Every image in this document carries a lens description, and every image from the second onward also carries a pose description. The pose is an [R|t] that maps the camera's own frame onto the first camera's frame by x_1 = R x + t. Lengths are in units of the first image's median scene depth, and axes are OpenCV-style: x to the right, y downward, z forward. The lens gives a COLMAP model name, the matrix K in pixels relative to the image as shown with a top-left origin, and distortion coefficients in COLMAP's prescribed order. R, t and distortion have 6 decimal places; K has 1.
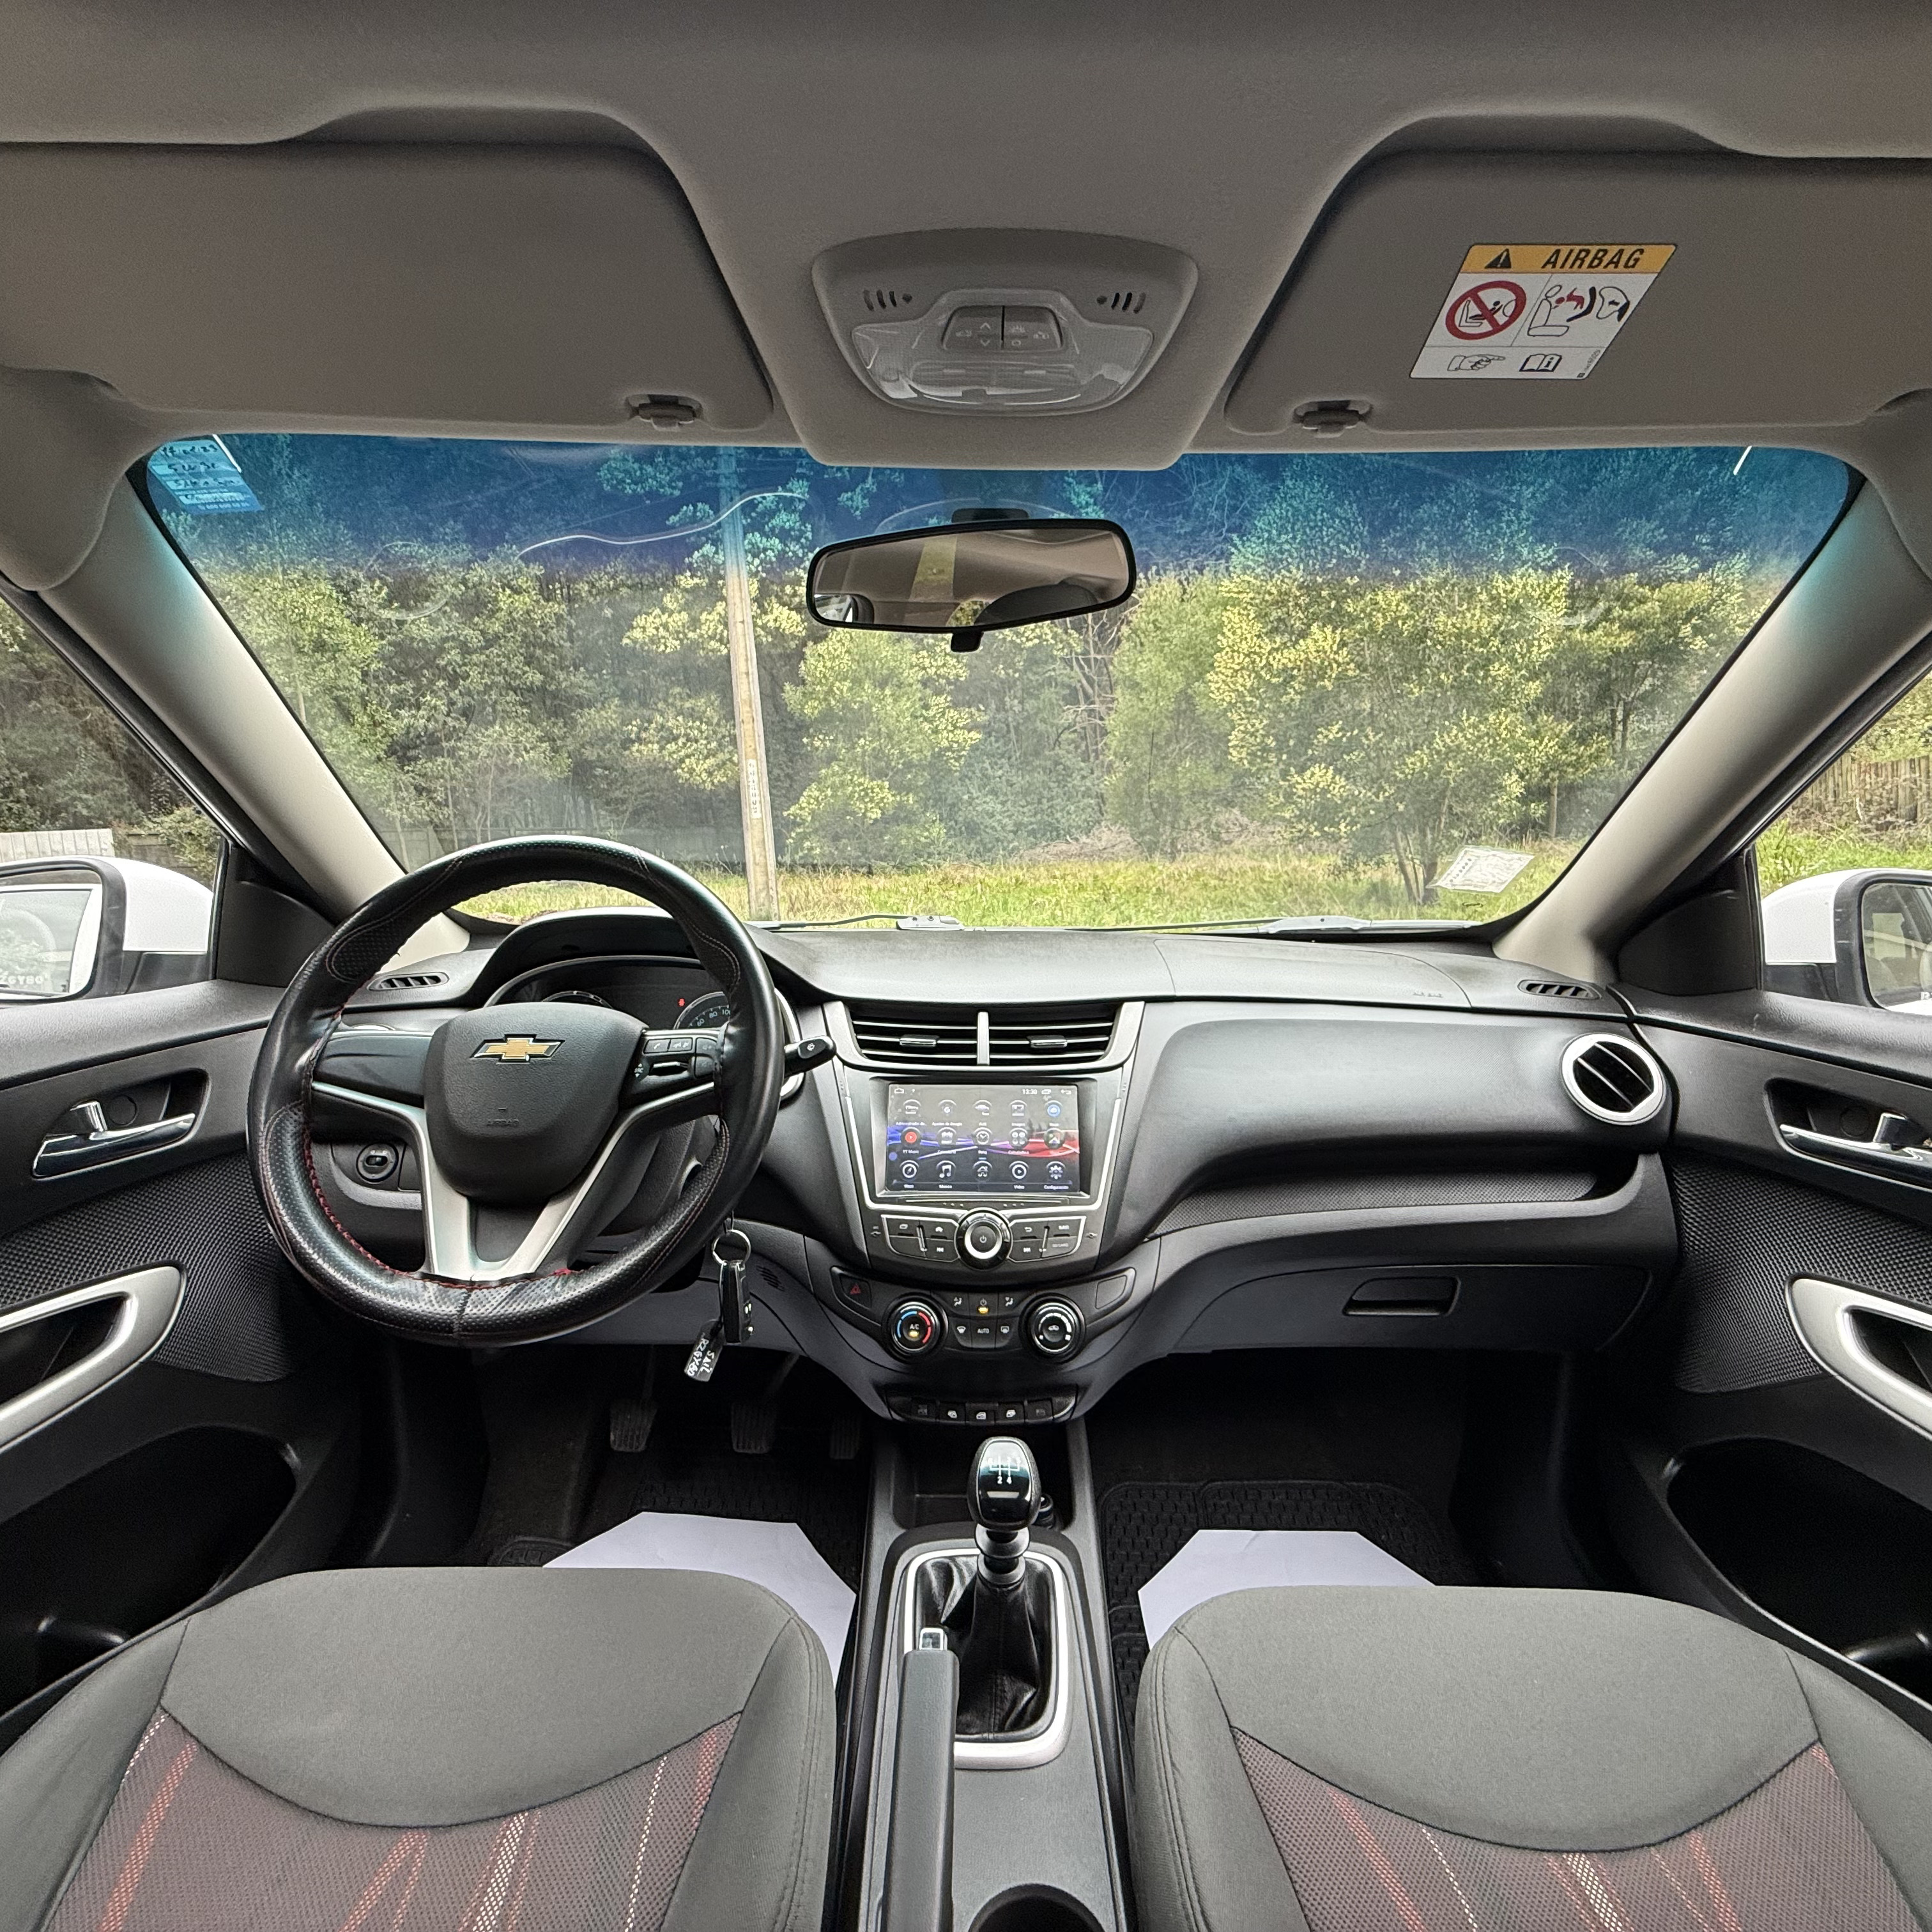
lens RADIAL K [[1035.4, 0, 961.9], [0, 1035.4, 954.5], [0, 0, 1]] dist [0.001220, 0.000785]
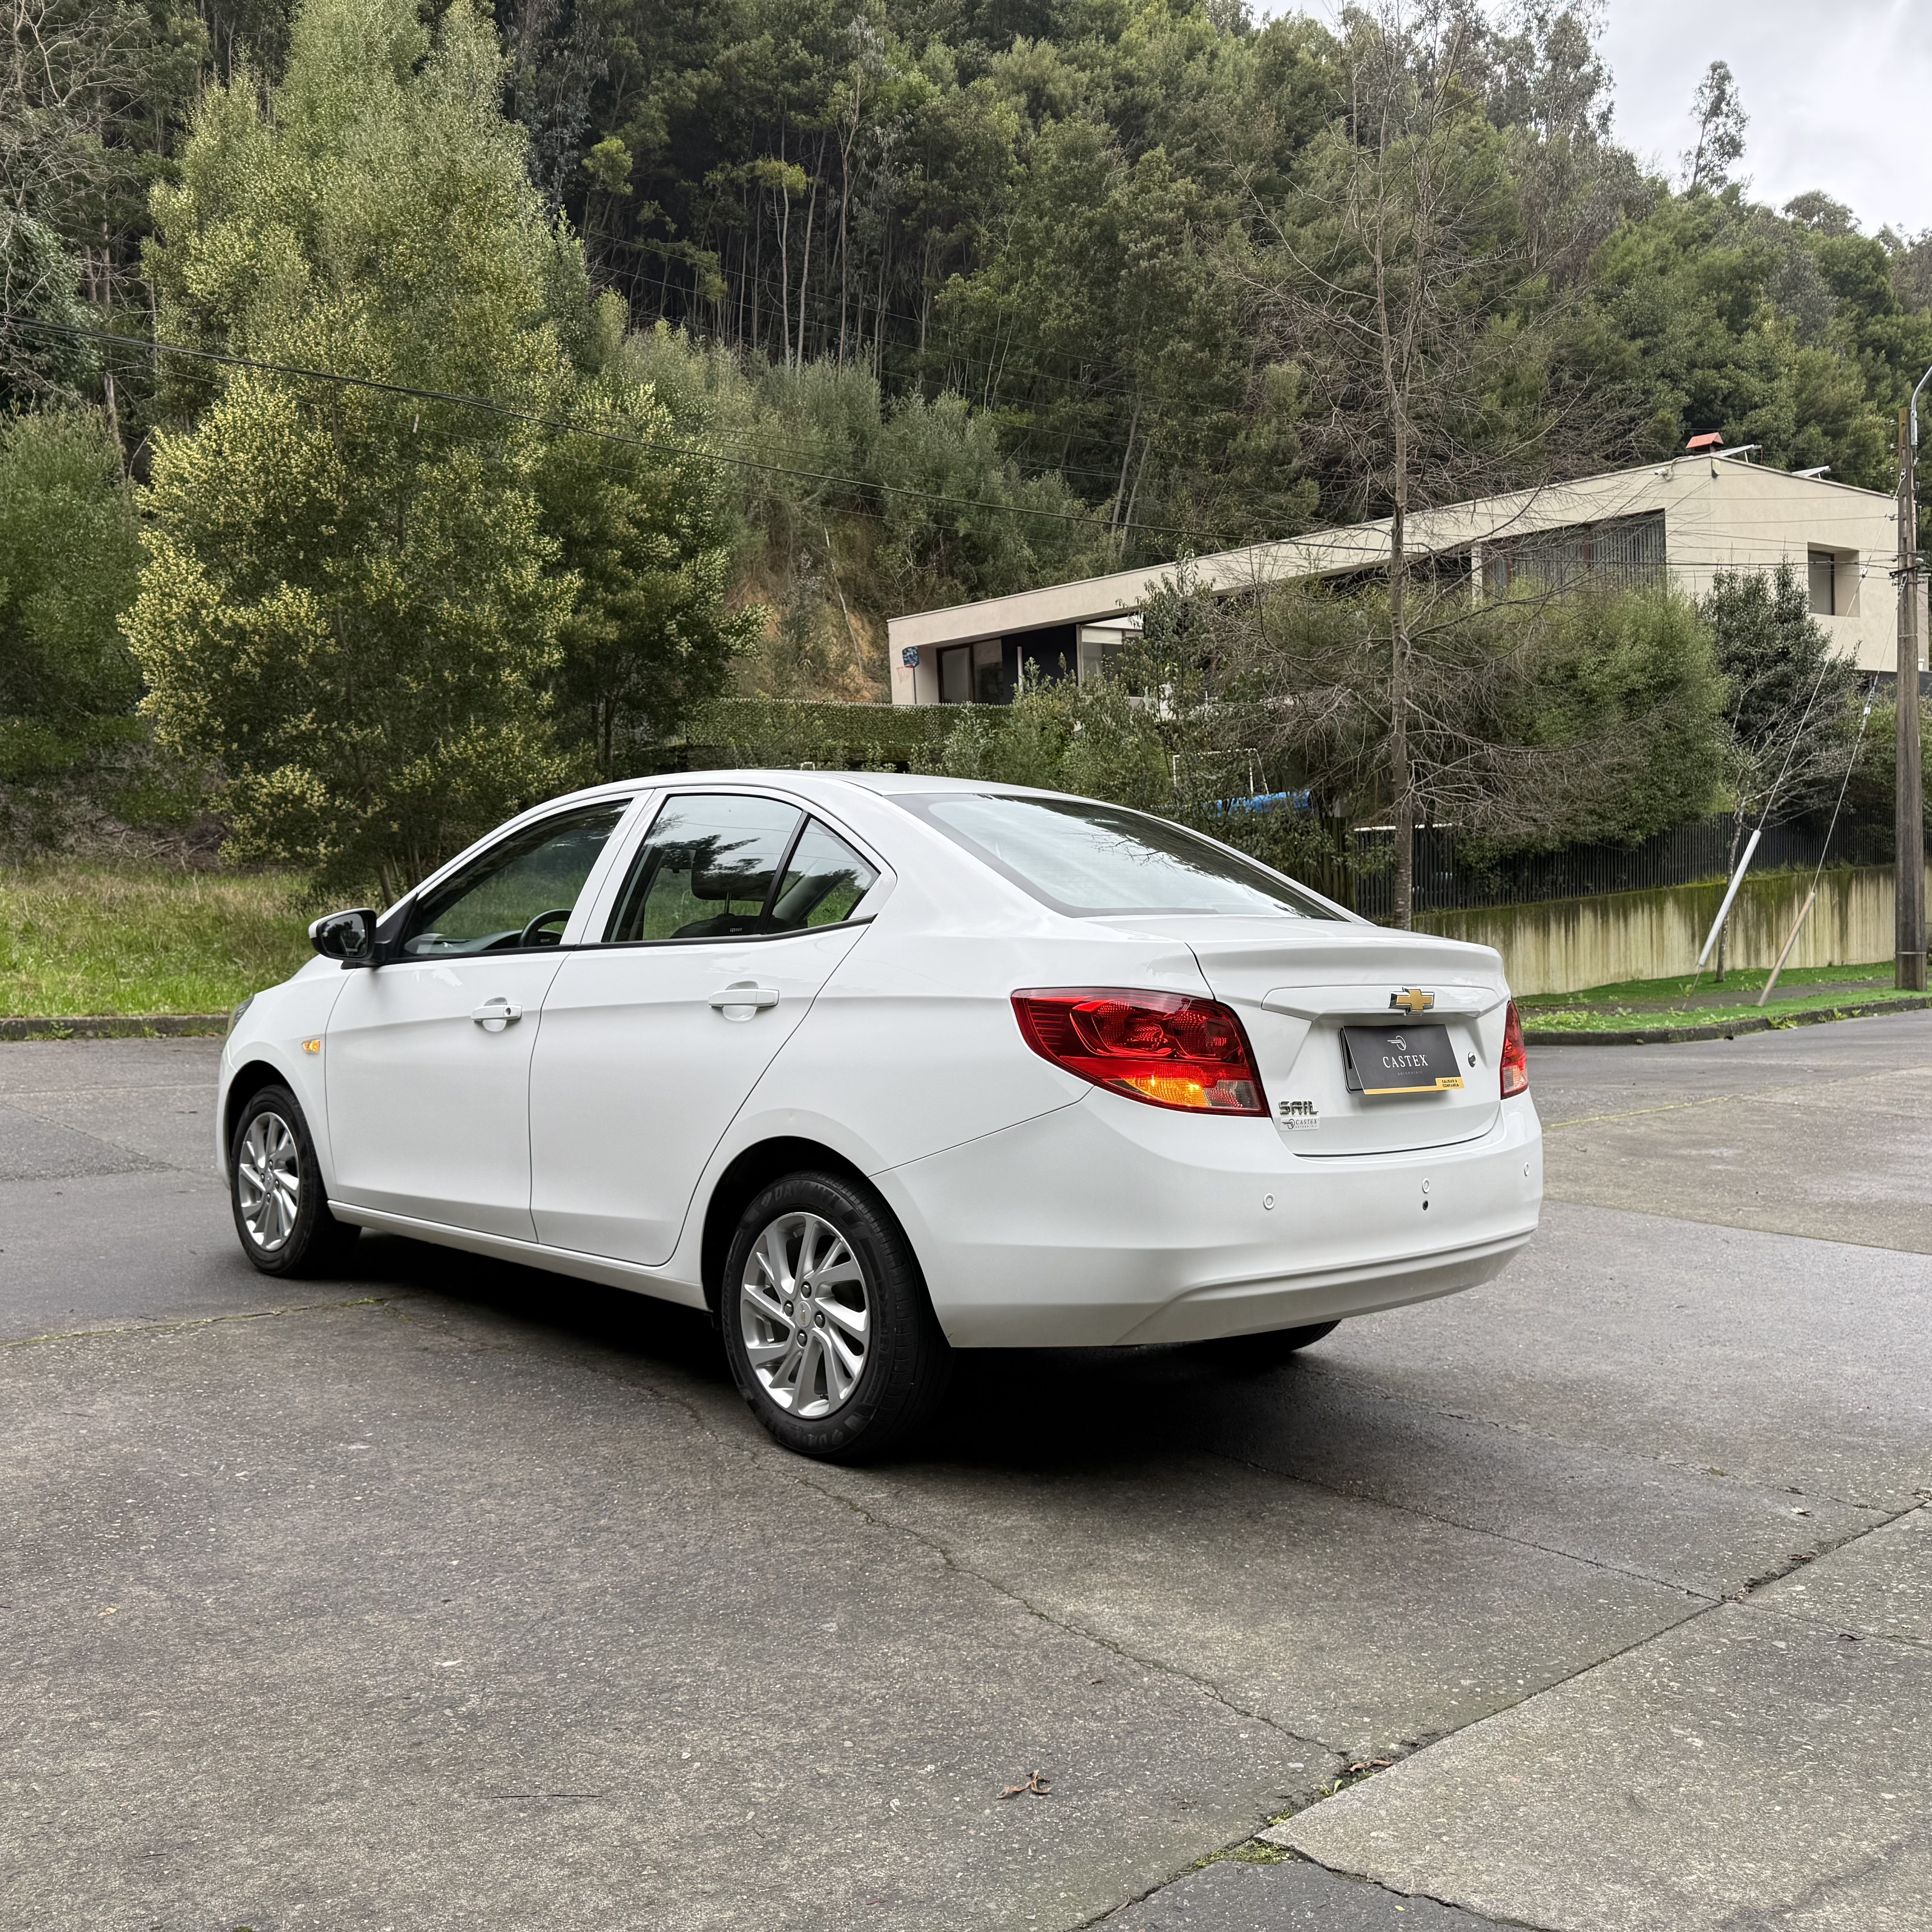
lens RADIAL K [[1783.7, 0, 960.0], [0, 1783.7, 970.7], [0, 0, 1]] dist [0.202843, -0.409053]
pose [[0.709803, 0.000466, 0.704400, -0.143267], [0.027139, 0.999239, -0.028008, 0.010900], [-0.703877, 0.038997, 0.709251, -0.165594]]
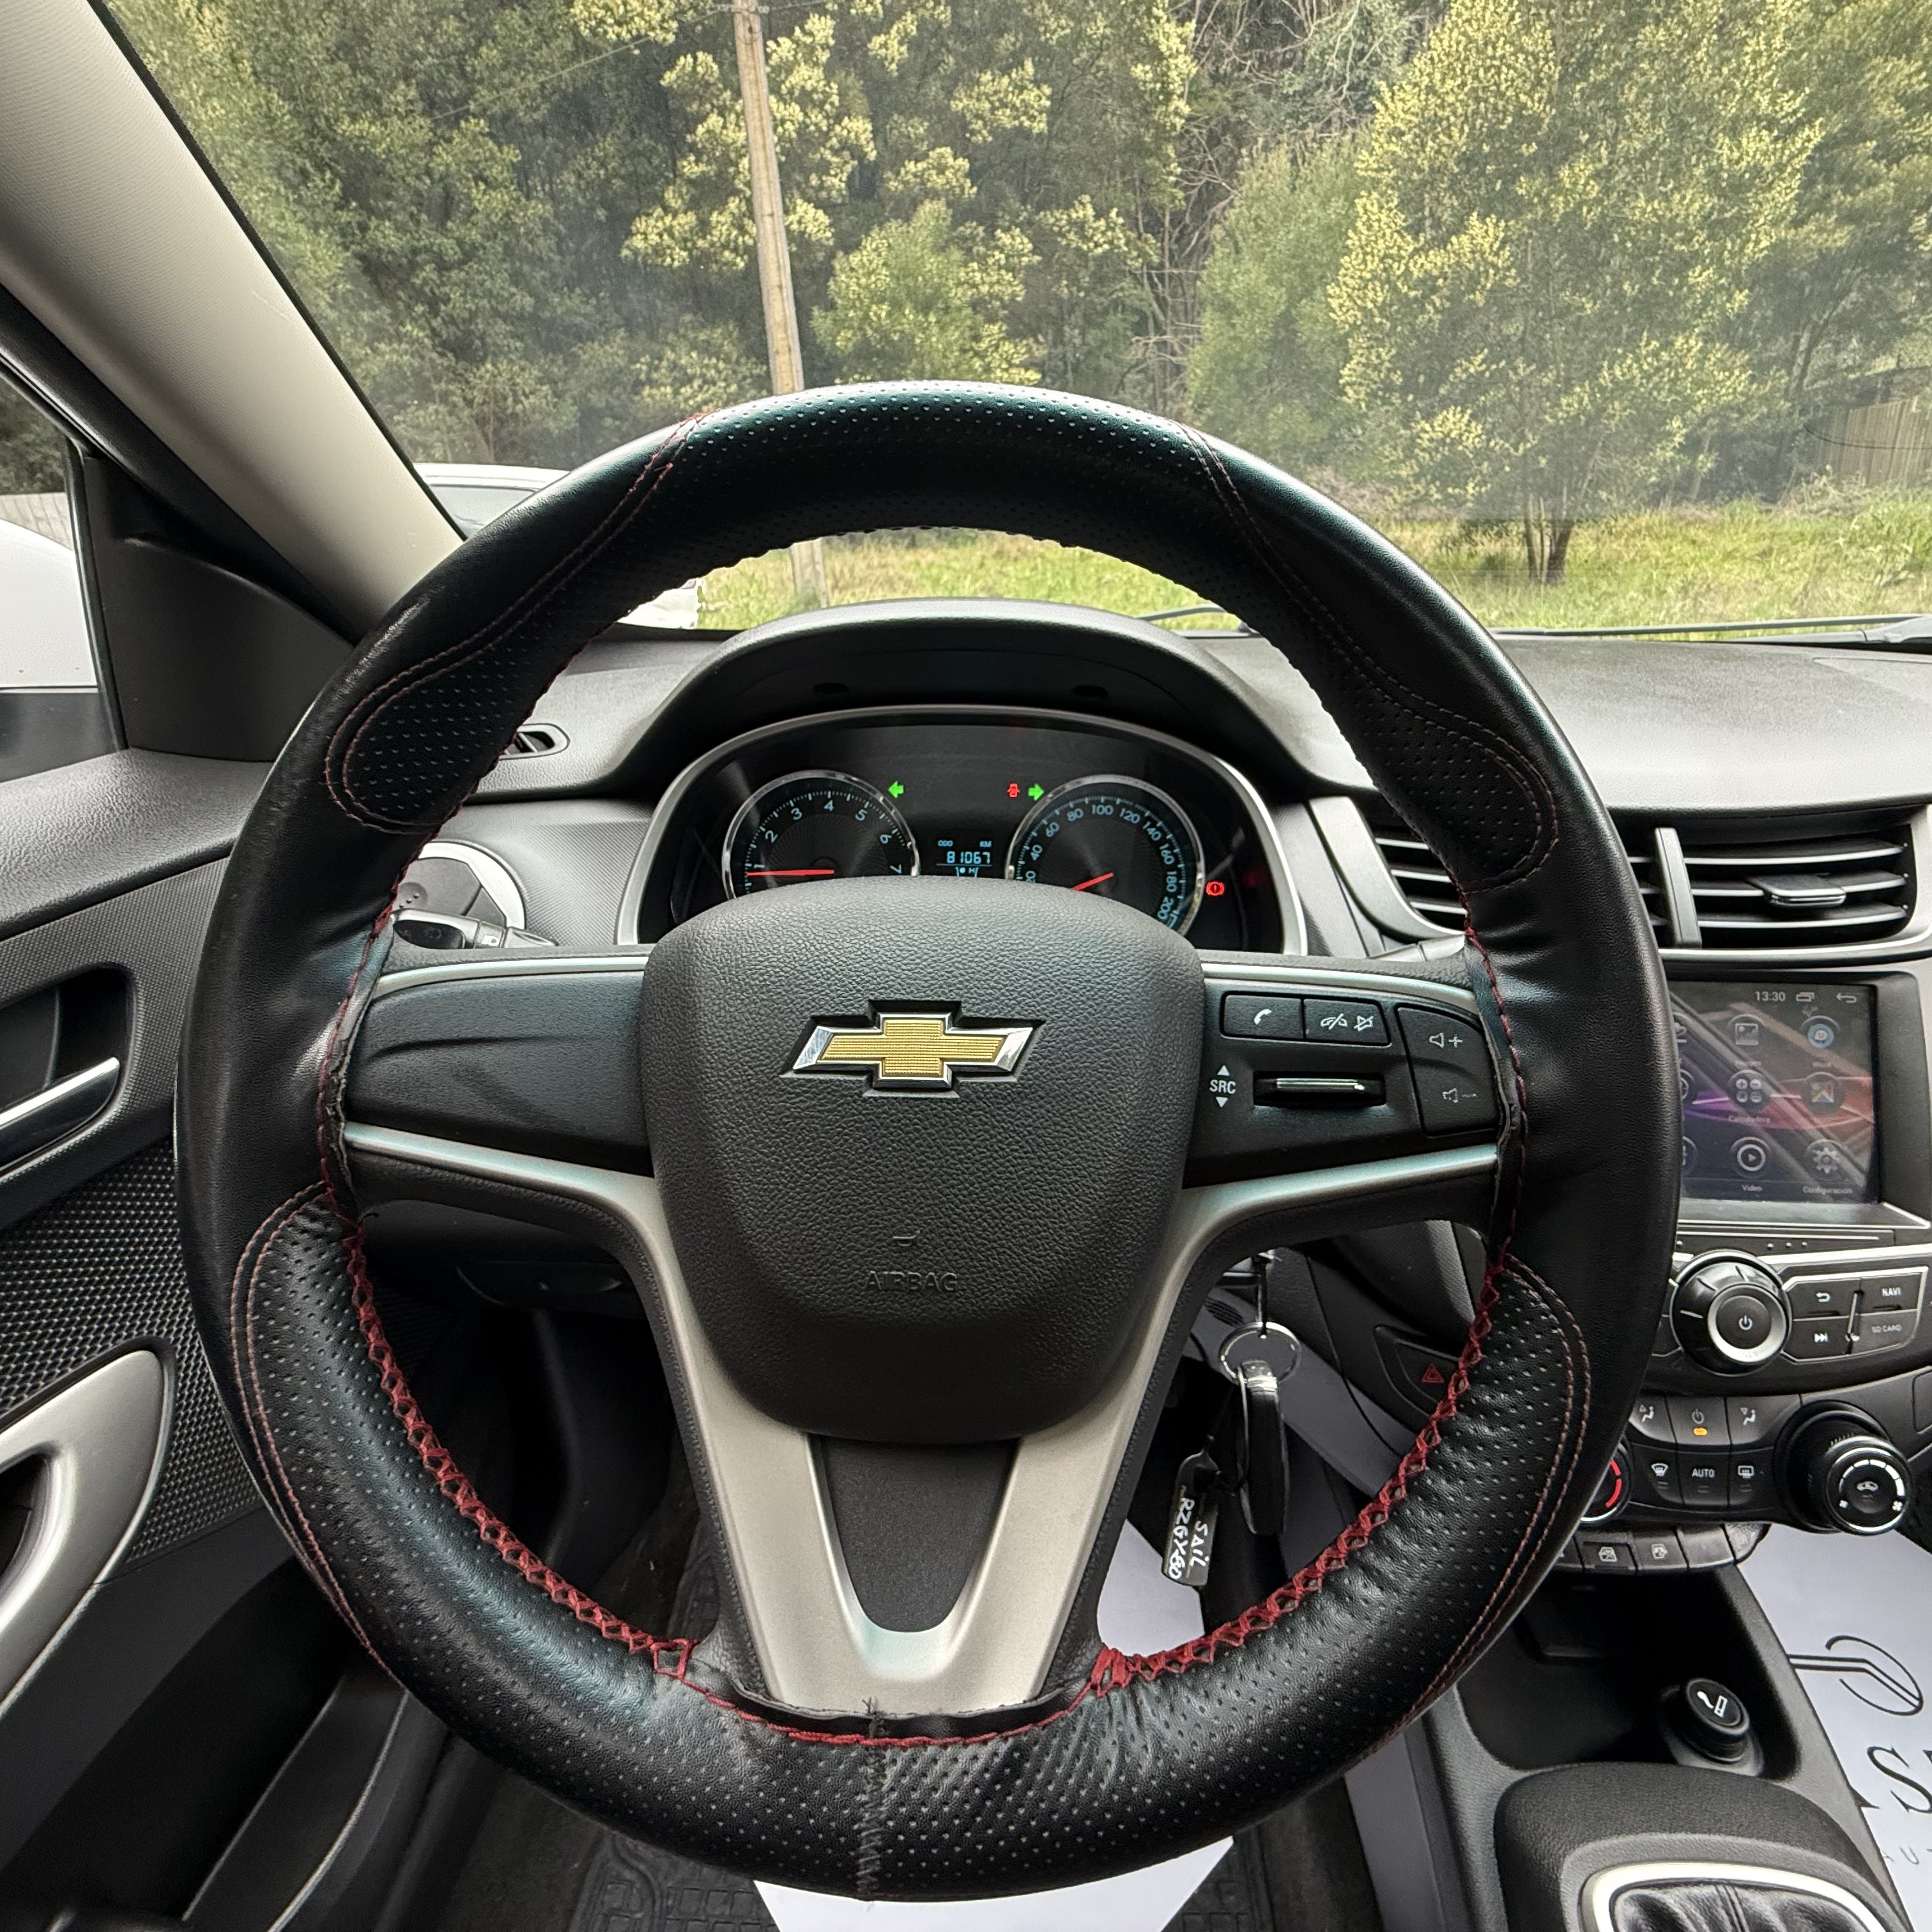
lens RADIAL K [[1039.7, 0, 960.6], [0, 1039.7, 958.7], [0, 0, 1]] dist [0.005576, -0.002723]
pose [[0.999334, 0.014772, -0.033377, -0.013173], [-0.004259, 0.955387, 0.295328, -0.001312], [0.036251, -0.294989, 0.954813, 0.022193]]
